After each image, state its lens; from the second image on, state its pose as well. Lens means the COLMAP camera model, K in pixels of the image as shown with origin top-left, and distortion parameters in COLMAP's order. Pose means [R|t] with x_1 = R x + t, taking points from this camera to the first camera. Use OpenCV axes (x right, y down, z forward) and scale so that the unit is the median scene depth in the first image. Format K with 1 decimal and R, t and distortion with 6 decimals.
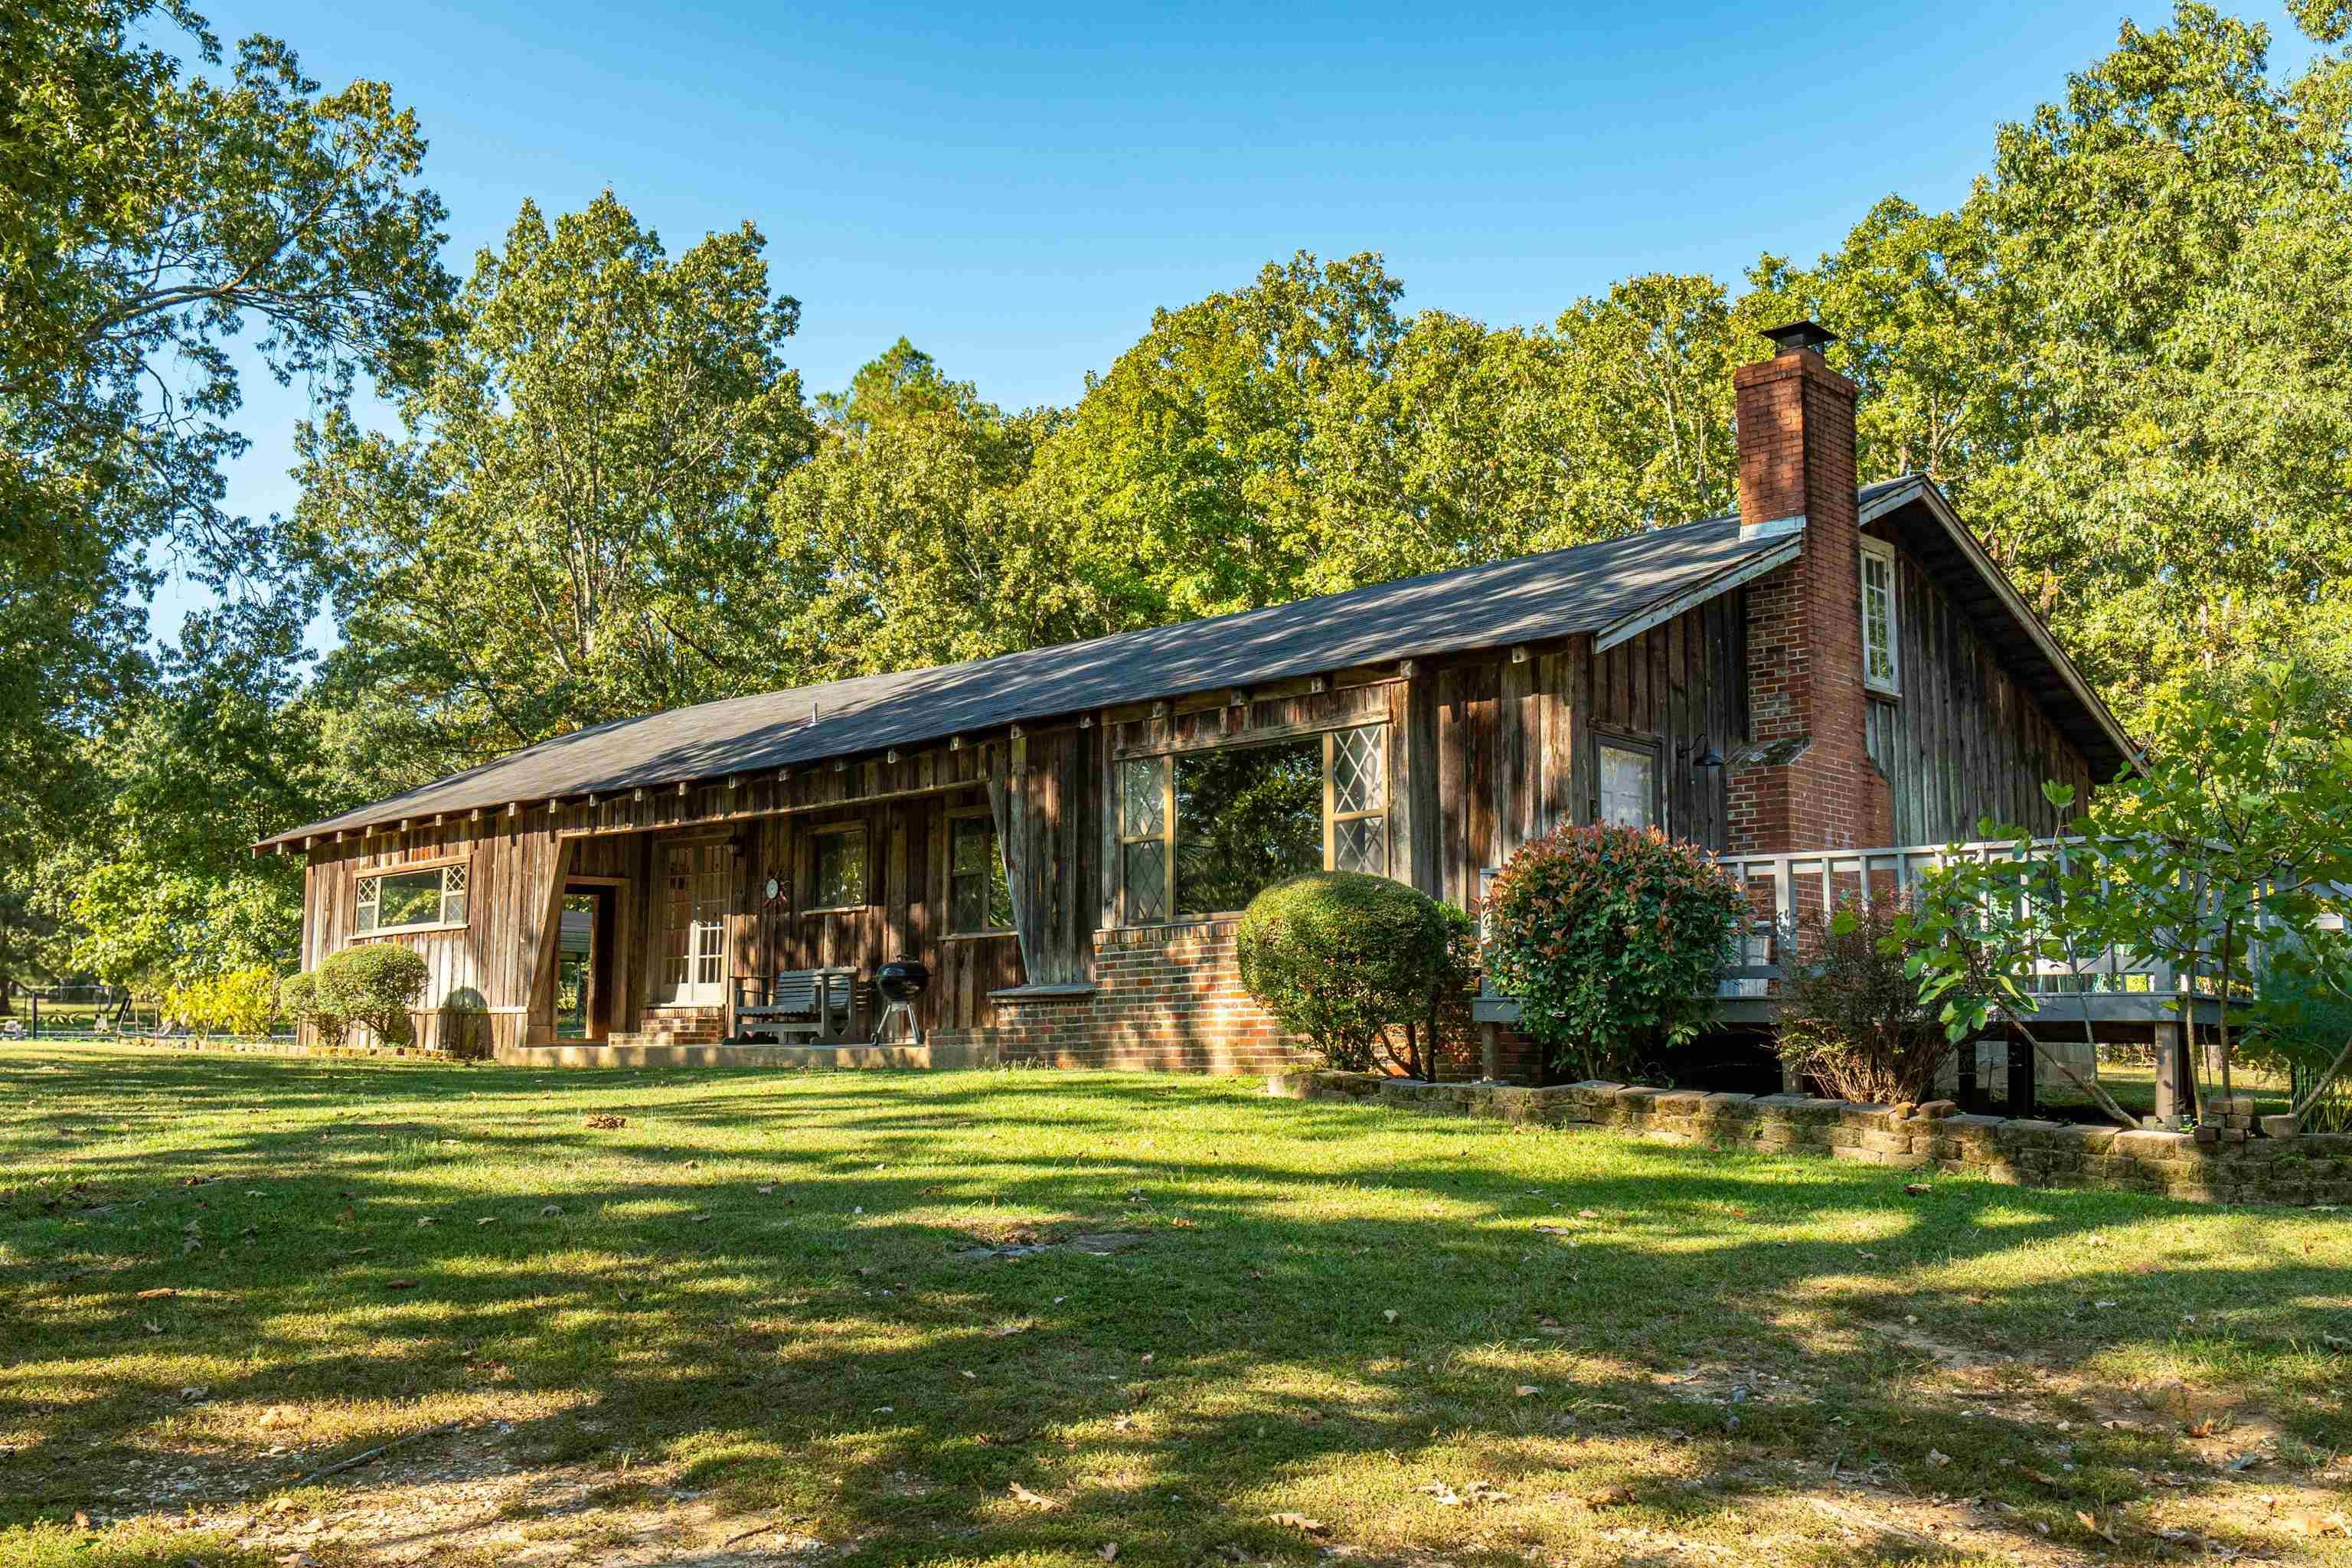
lens RADIAL K [[2208.8, 0, 1176.0], [0, 2208.8, 784.0], [0, 0, 1]] dist [0.019273, -0.027793]
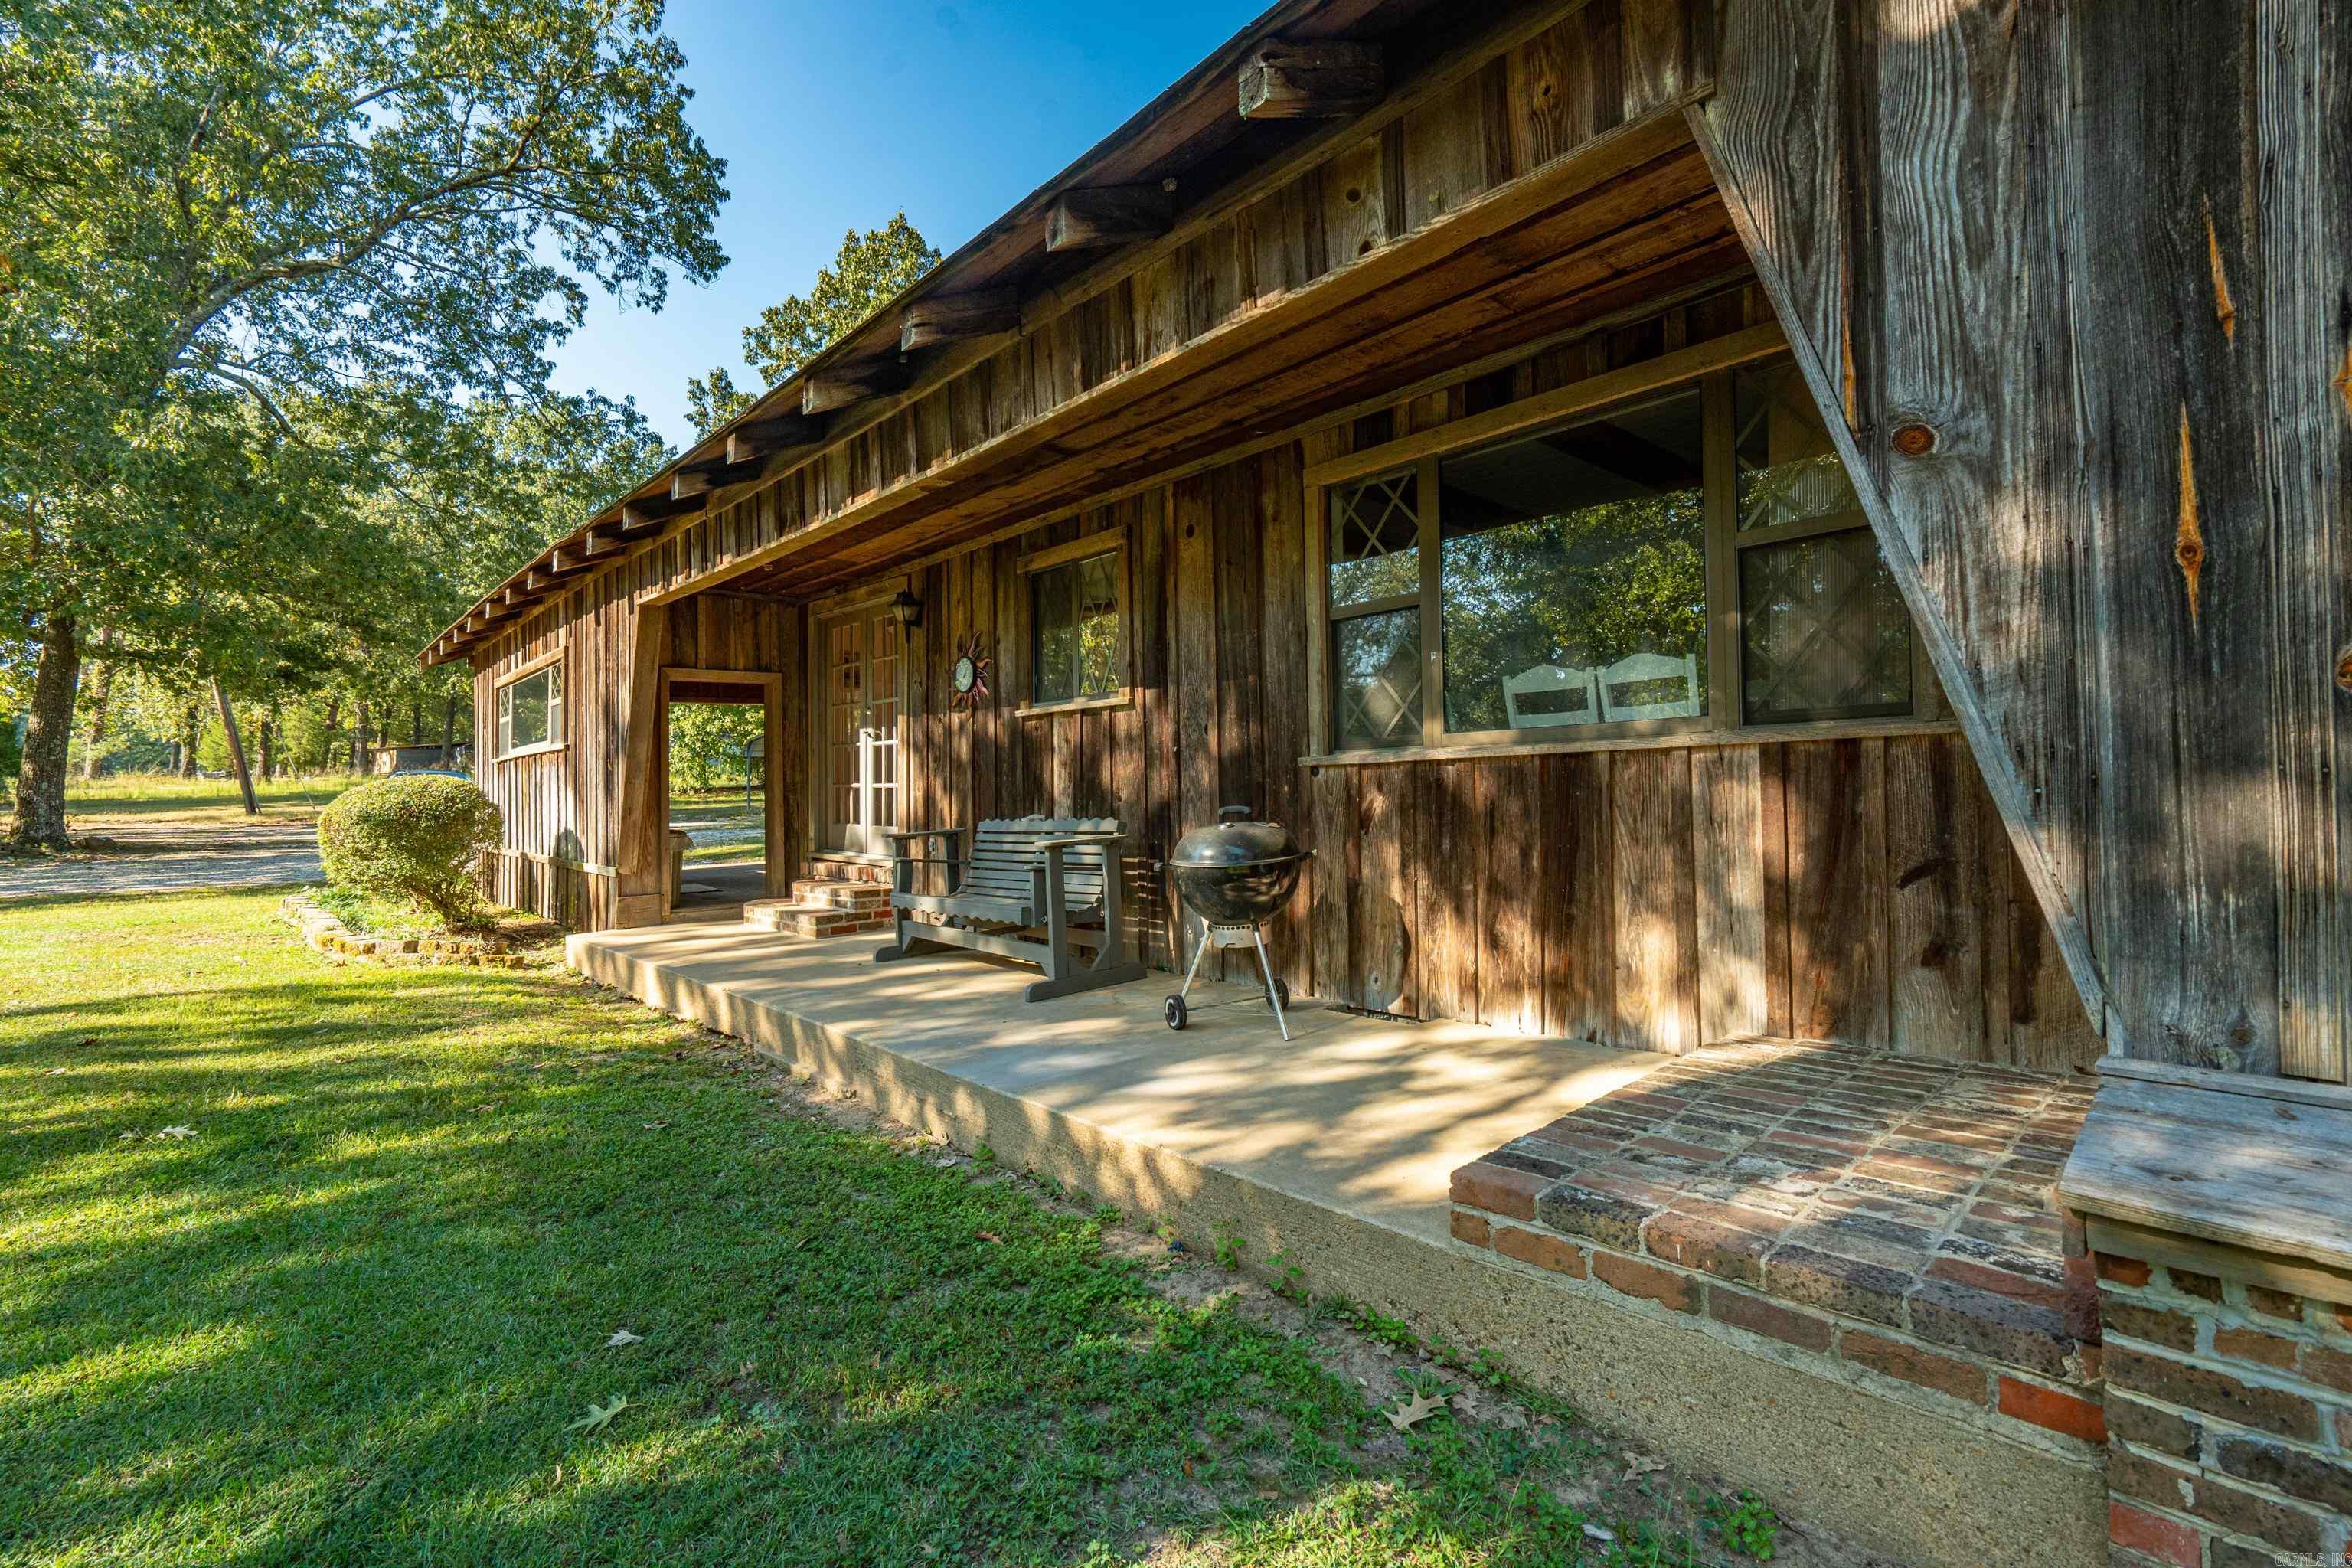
lens RADIAL K [[1083.9, 0, 1176.0], [0, 1083.9, 784.0], [0, 0, 1]] dist [0.001955, 0.000578]
pose [[0.997242, -0.025491, -0.069698, -0.064398], [0.033815, 0.992077, 0.120993, 0.026116], [0.066062, -0.123016, 0.990203, 0.427834]]
